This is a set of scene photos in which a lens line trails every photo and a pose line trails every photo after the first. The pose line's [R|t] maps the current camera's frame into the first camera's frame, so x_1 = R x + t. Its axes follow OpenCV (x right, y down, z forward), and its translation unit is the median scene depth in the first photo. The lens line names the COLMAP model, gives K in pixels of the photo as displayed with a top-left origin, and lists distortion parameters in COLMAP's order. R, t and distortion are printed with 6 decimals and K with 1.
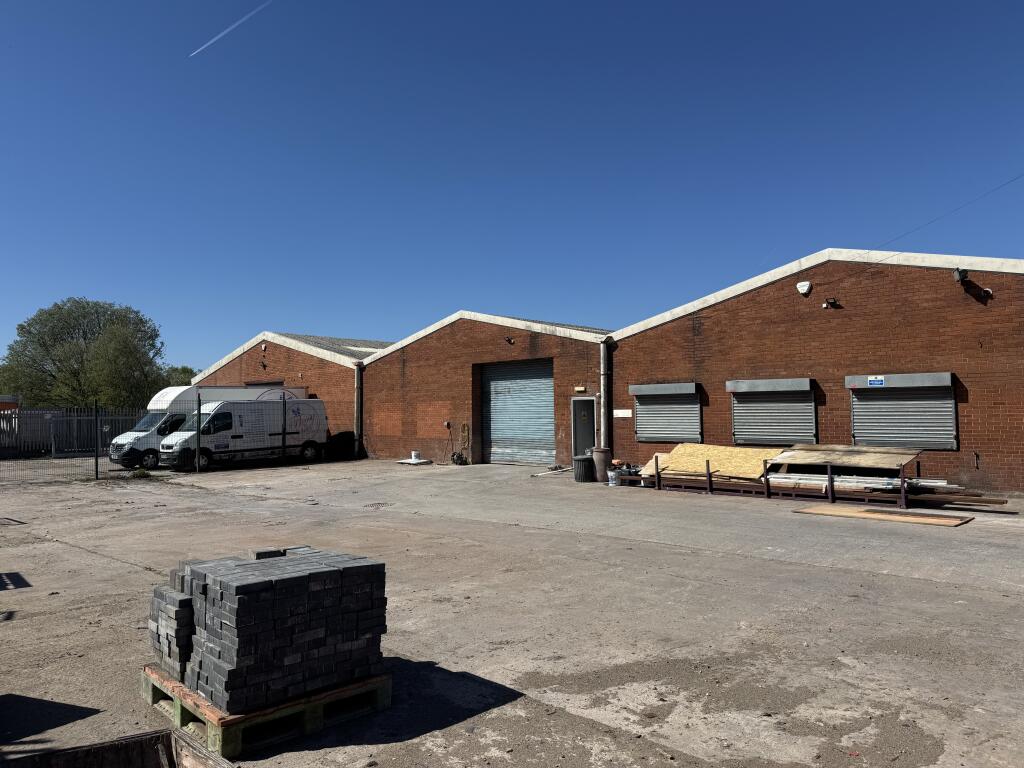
lens RADIAL K [[720.8, 0, 517.9], [0, 720.8, 390.1], [0, 0, 1]] dist [0.059719, -0.041723]
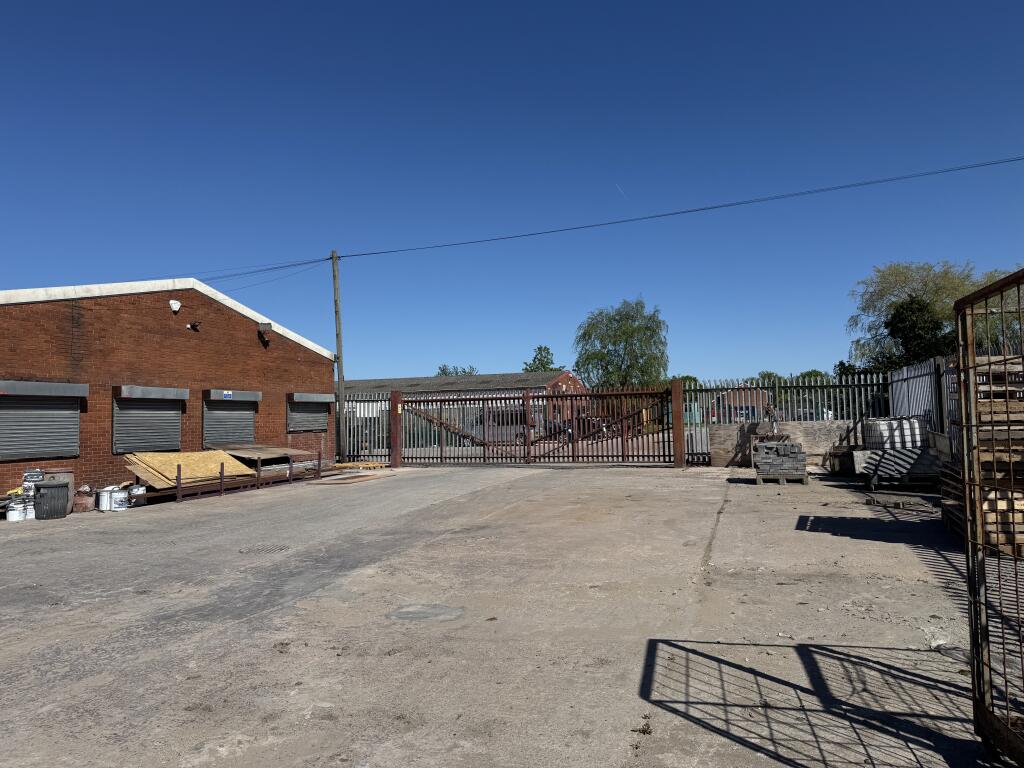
lens RADIAL K [[720.8, 0, 513.4], [0, 720.8, 382.5], [0, 0, 1]] dist [0.059719, -0.041723]
pose [[-0.413089, 0.061948, 0.908582, -0.700043], [-0.010516, 0.997293, -0.072777, 0.042697], [-0.910630, -0.039618, -0.411319, 0.851574]]
